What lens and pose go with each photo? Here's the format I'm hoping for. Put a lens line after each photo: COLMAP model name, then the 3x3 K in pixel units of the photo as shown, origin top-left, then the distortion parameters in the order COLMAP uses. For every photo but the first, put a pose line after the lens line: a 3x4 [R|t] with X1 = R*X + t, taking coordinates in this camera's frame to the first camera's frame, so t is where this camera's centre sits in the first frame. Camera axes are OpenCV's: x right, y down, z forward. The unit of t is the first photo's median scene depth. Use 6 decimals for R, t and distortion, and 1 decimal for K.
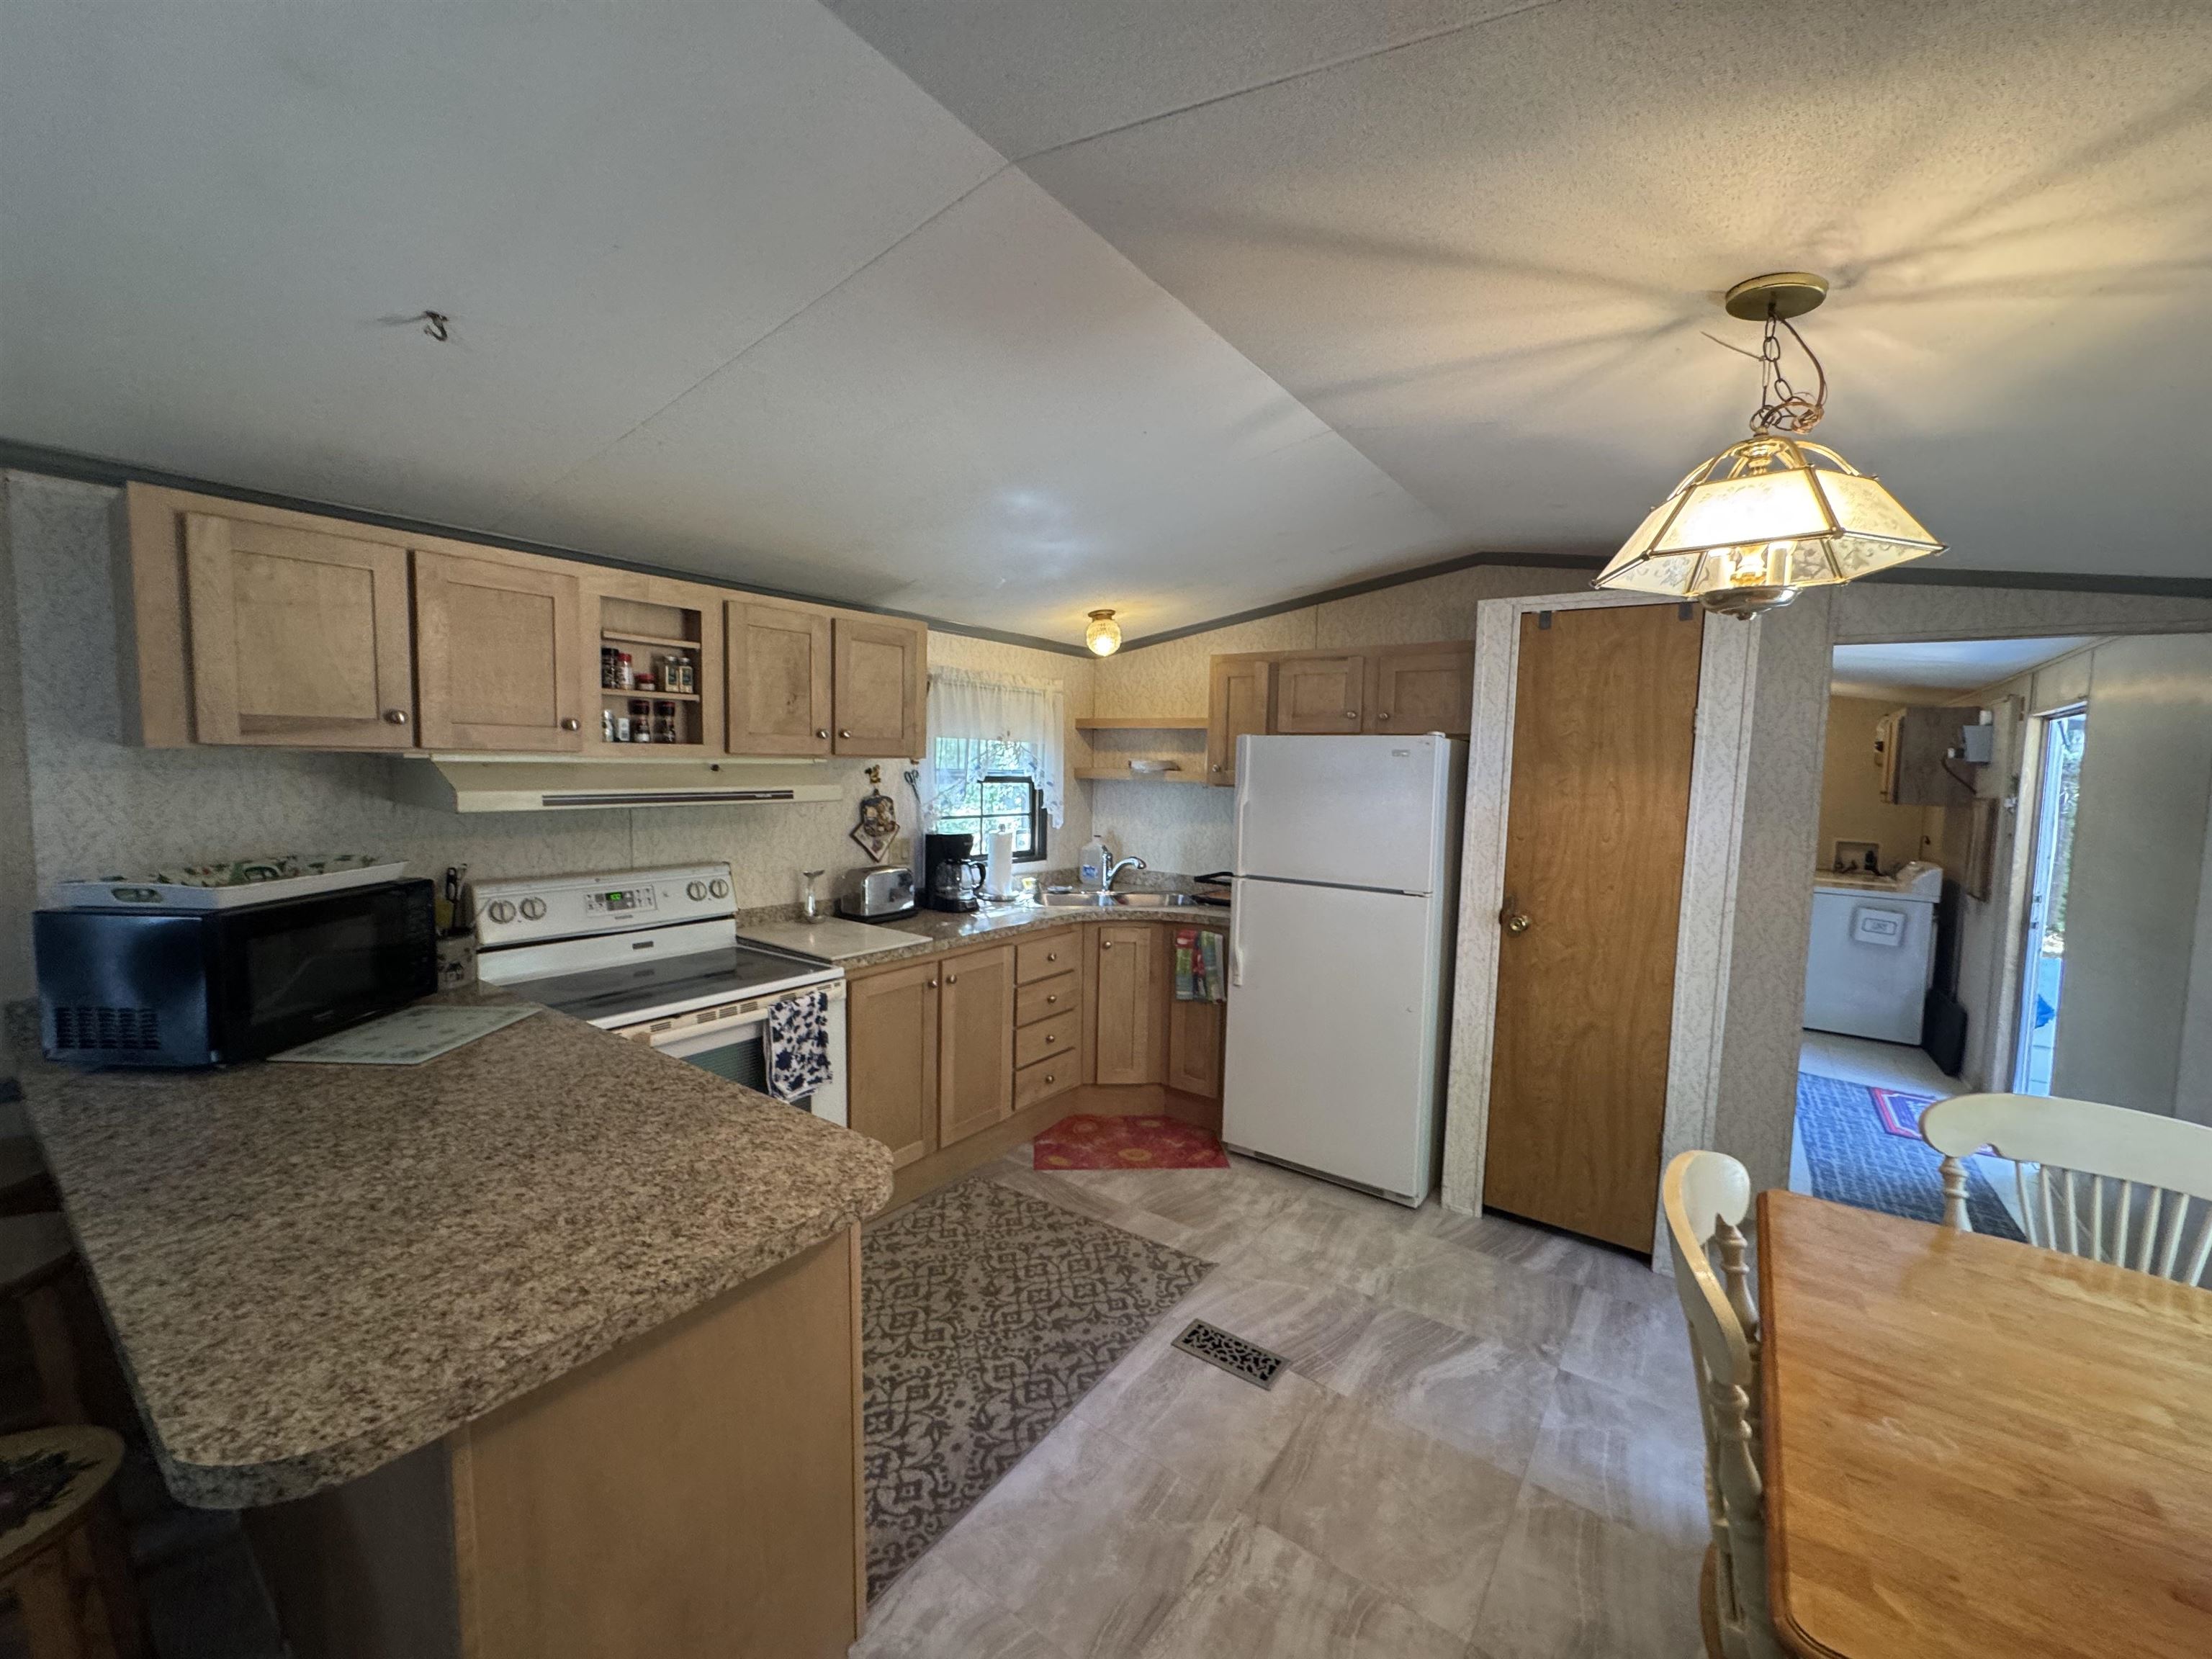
lens RADIAL K [[883.5, 0, 1109.7], [0, 883.5, 825.7], [0, 0, 1]] dist [-0.003401, 0.000558]
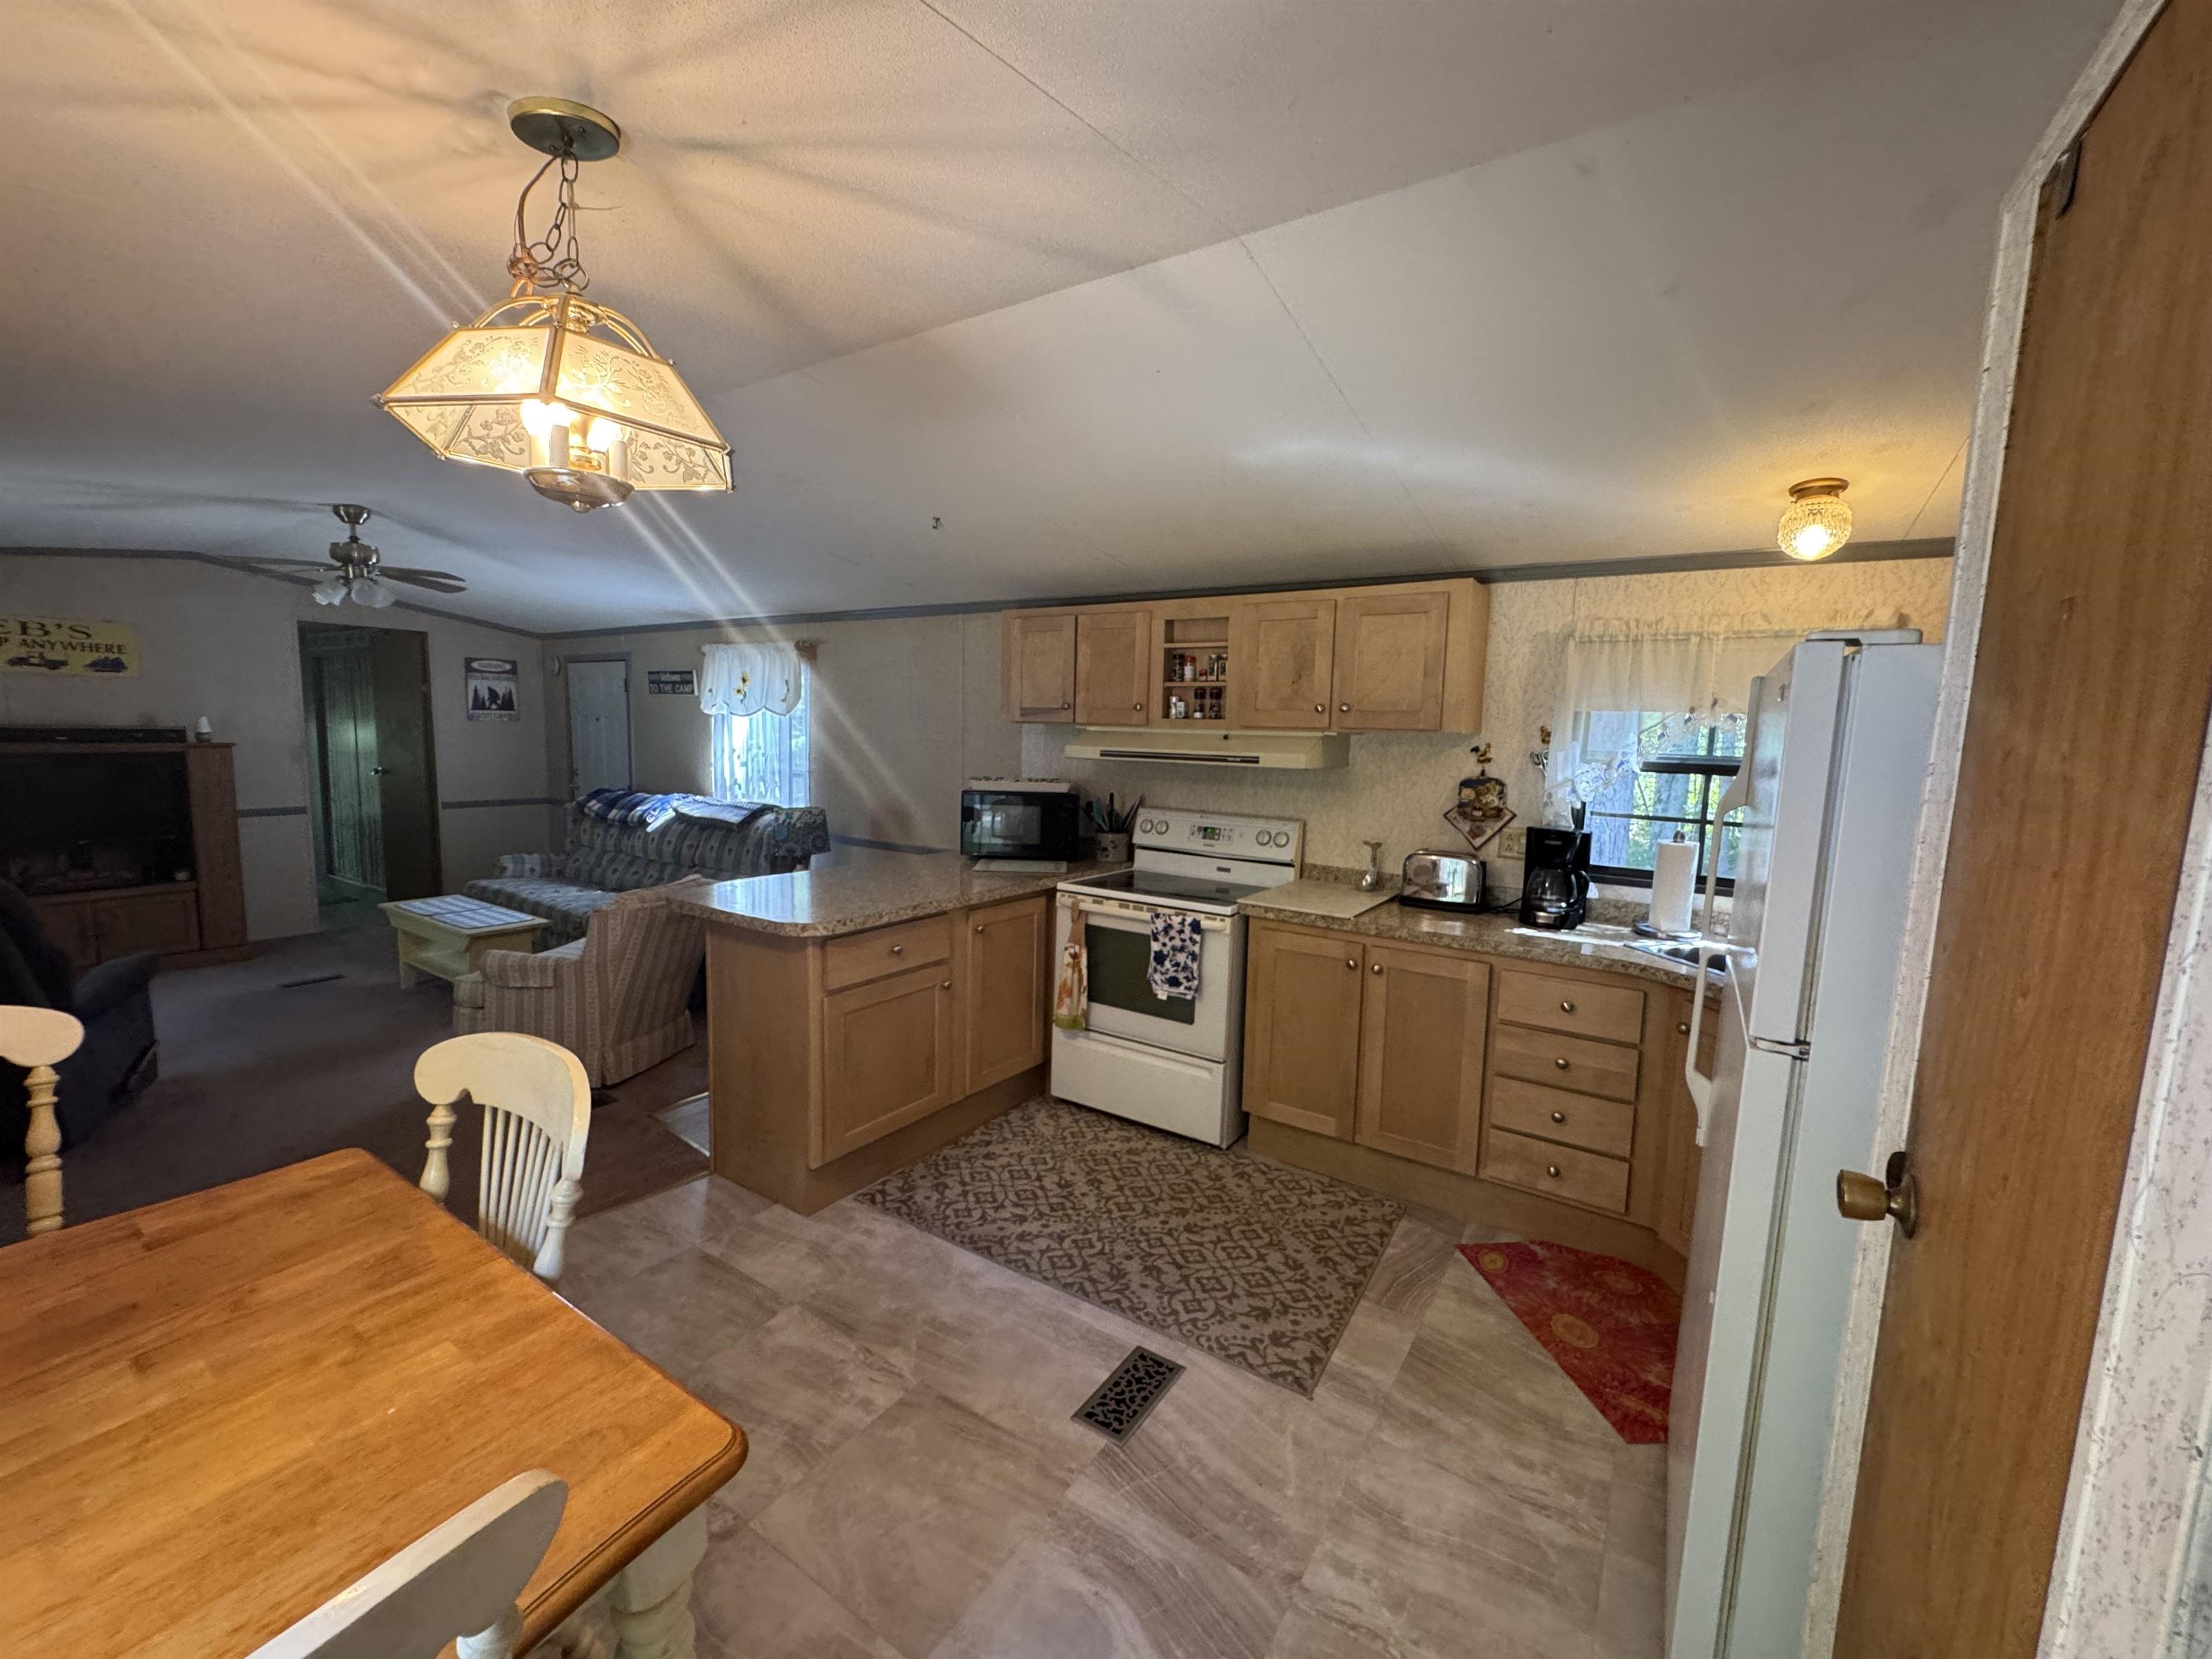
lens RADIAL K [[883.5, 0, 1103.6], [0, 883.5, 826.0], [0, 0, 1]] dist [-0.003401, 0.000558]
pose [[0.044228, 0.087612, -0.995172, 0.792766], [-0.103979, 0.991141, 0.082635, -0.023650], [0.993596, 0.099823, 0.052946, 0.721462]]
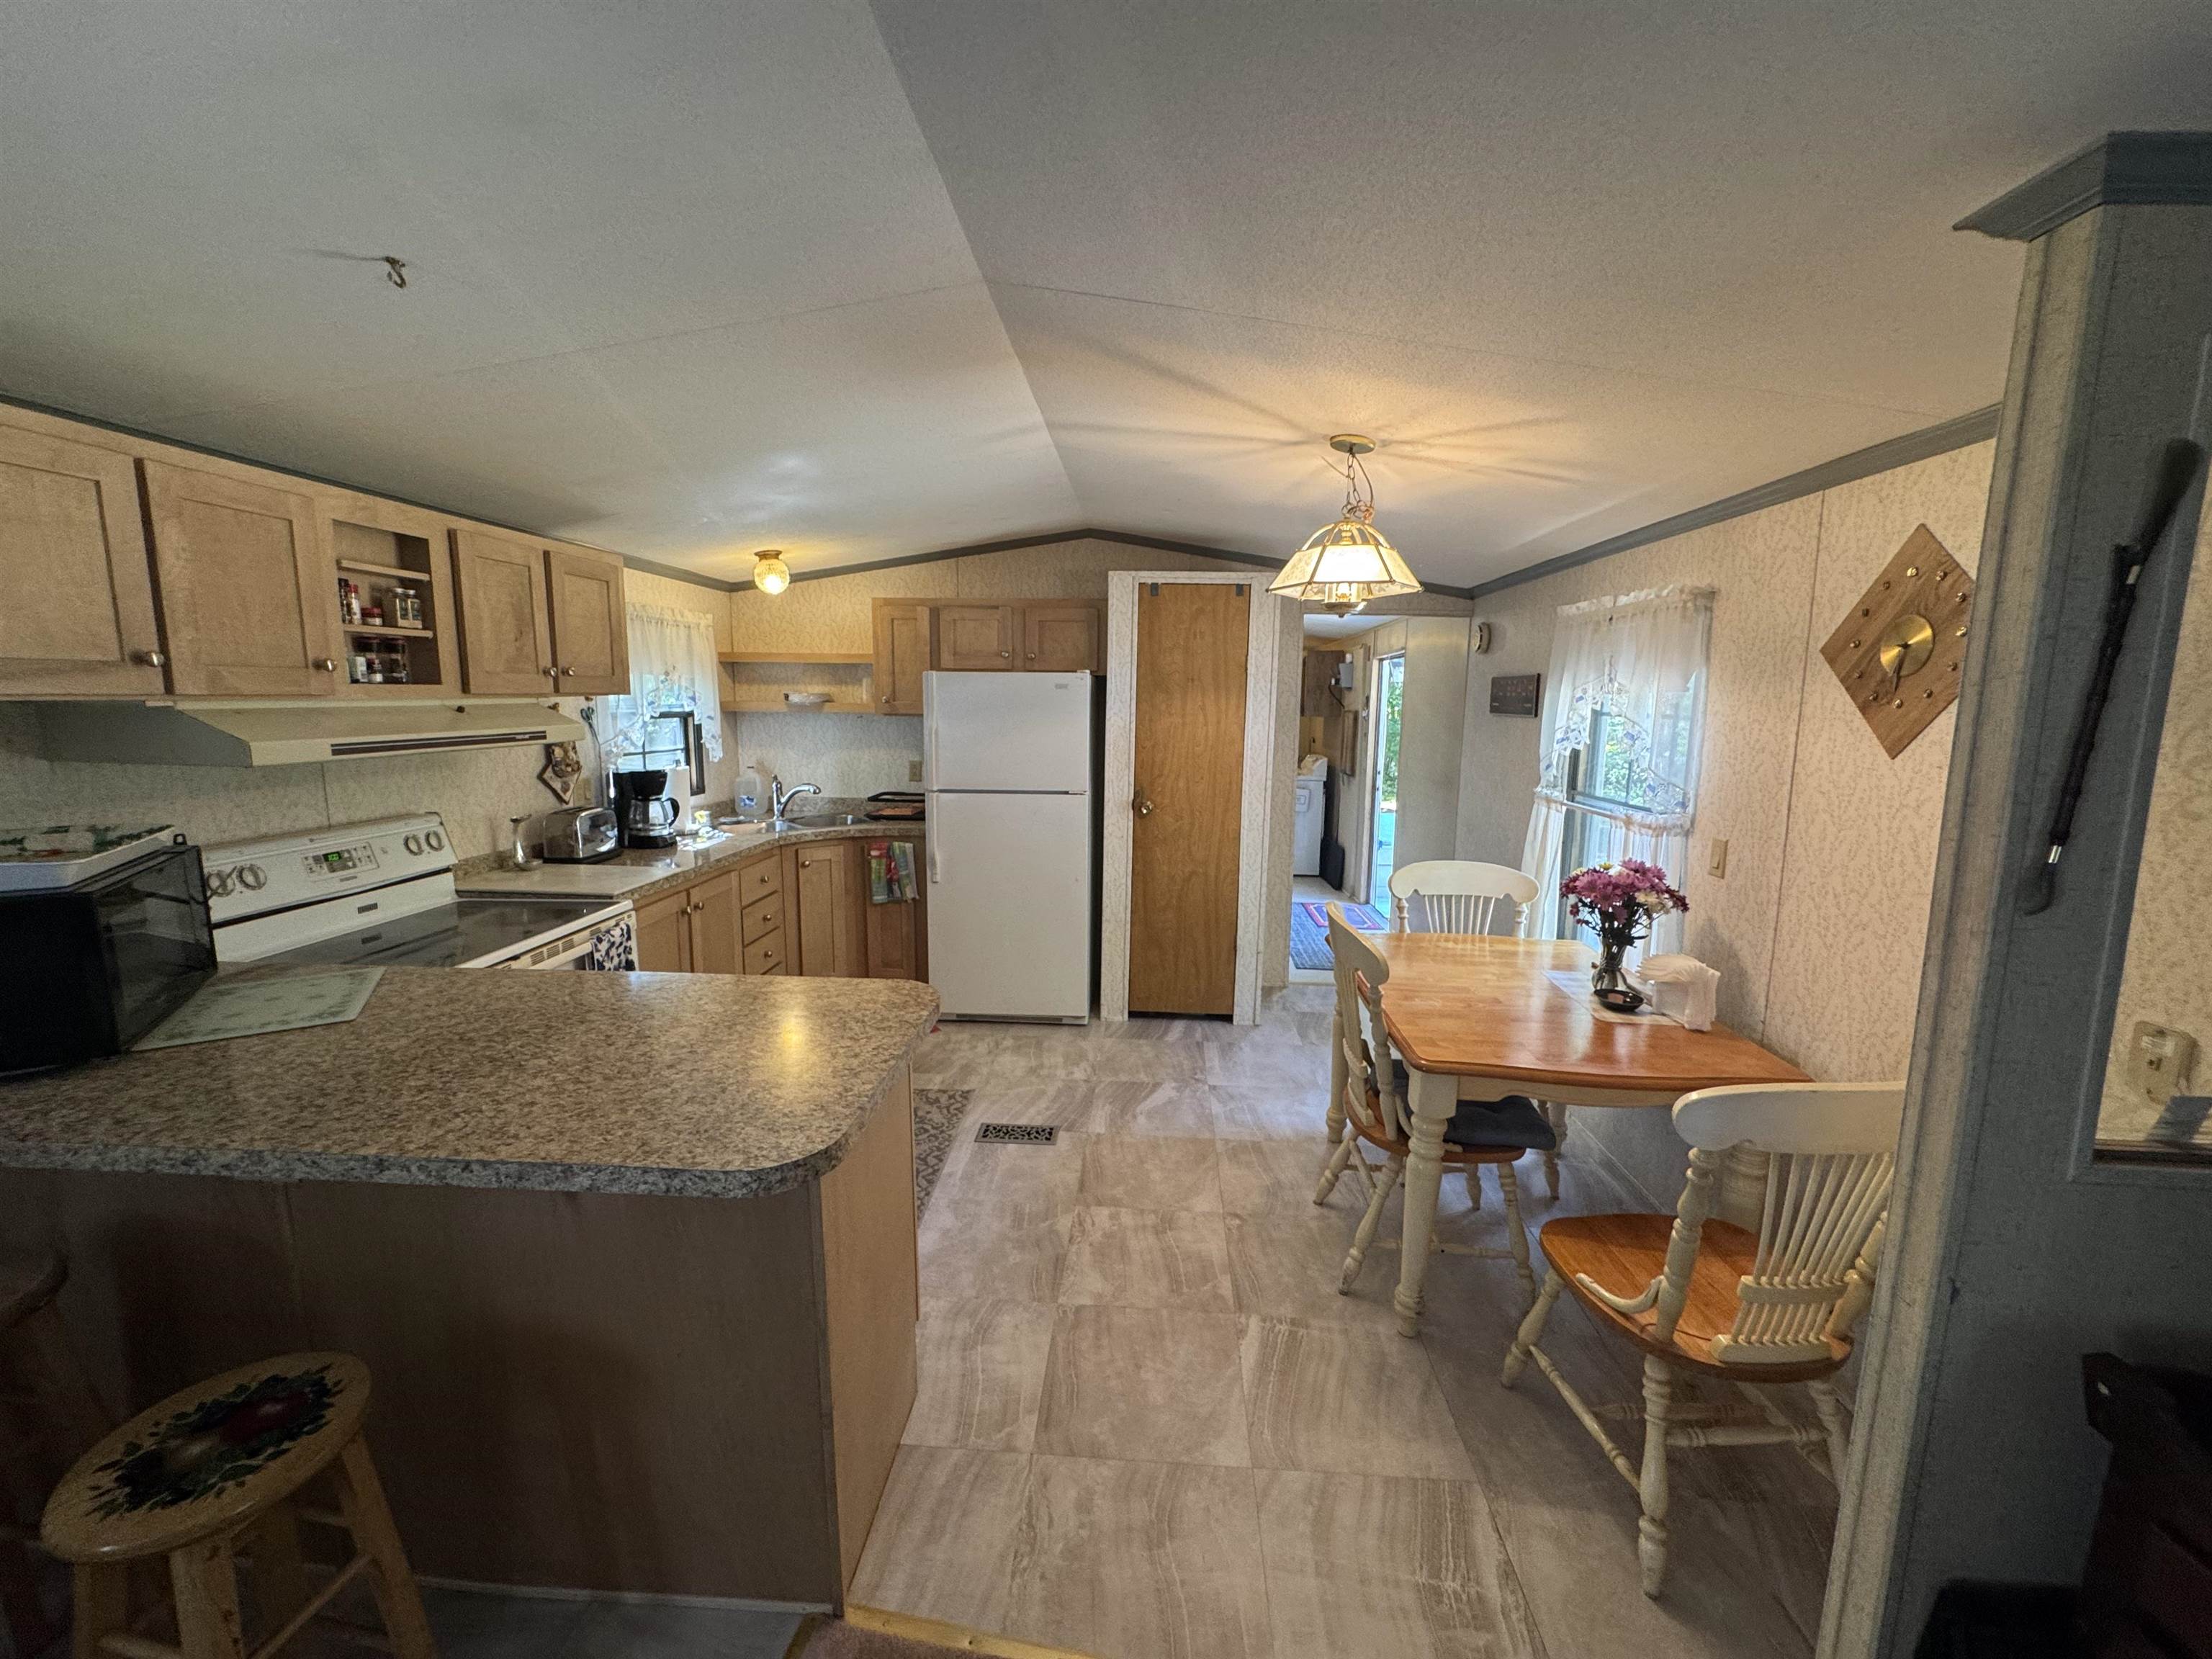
lens RADIAL K [[883.5, 0, 1107.5], [0, 883.5, 824.5], [0, 0, 1]] dist [-0.003401, 0.000558]
pose [[0.843821, -0.091310, 0.528800, -0.350546], [0.048375, 0.994348, 0.094505, 0.001058], [-0.534441, -0.054165, 0.843469, -0.162858]]
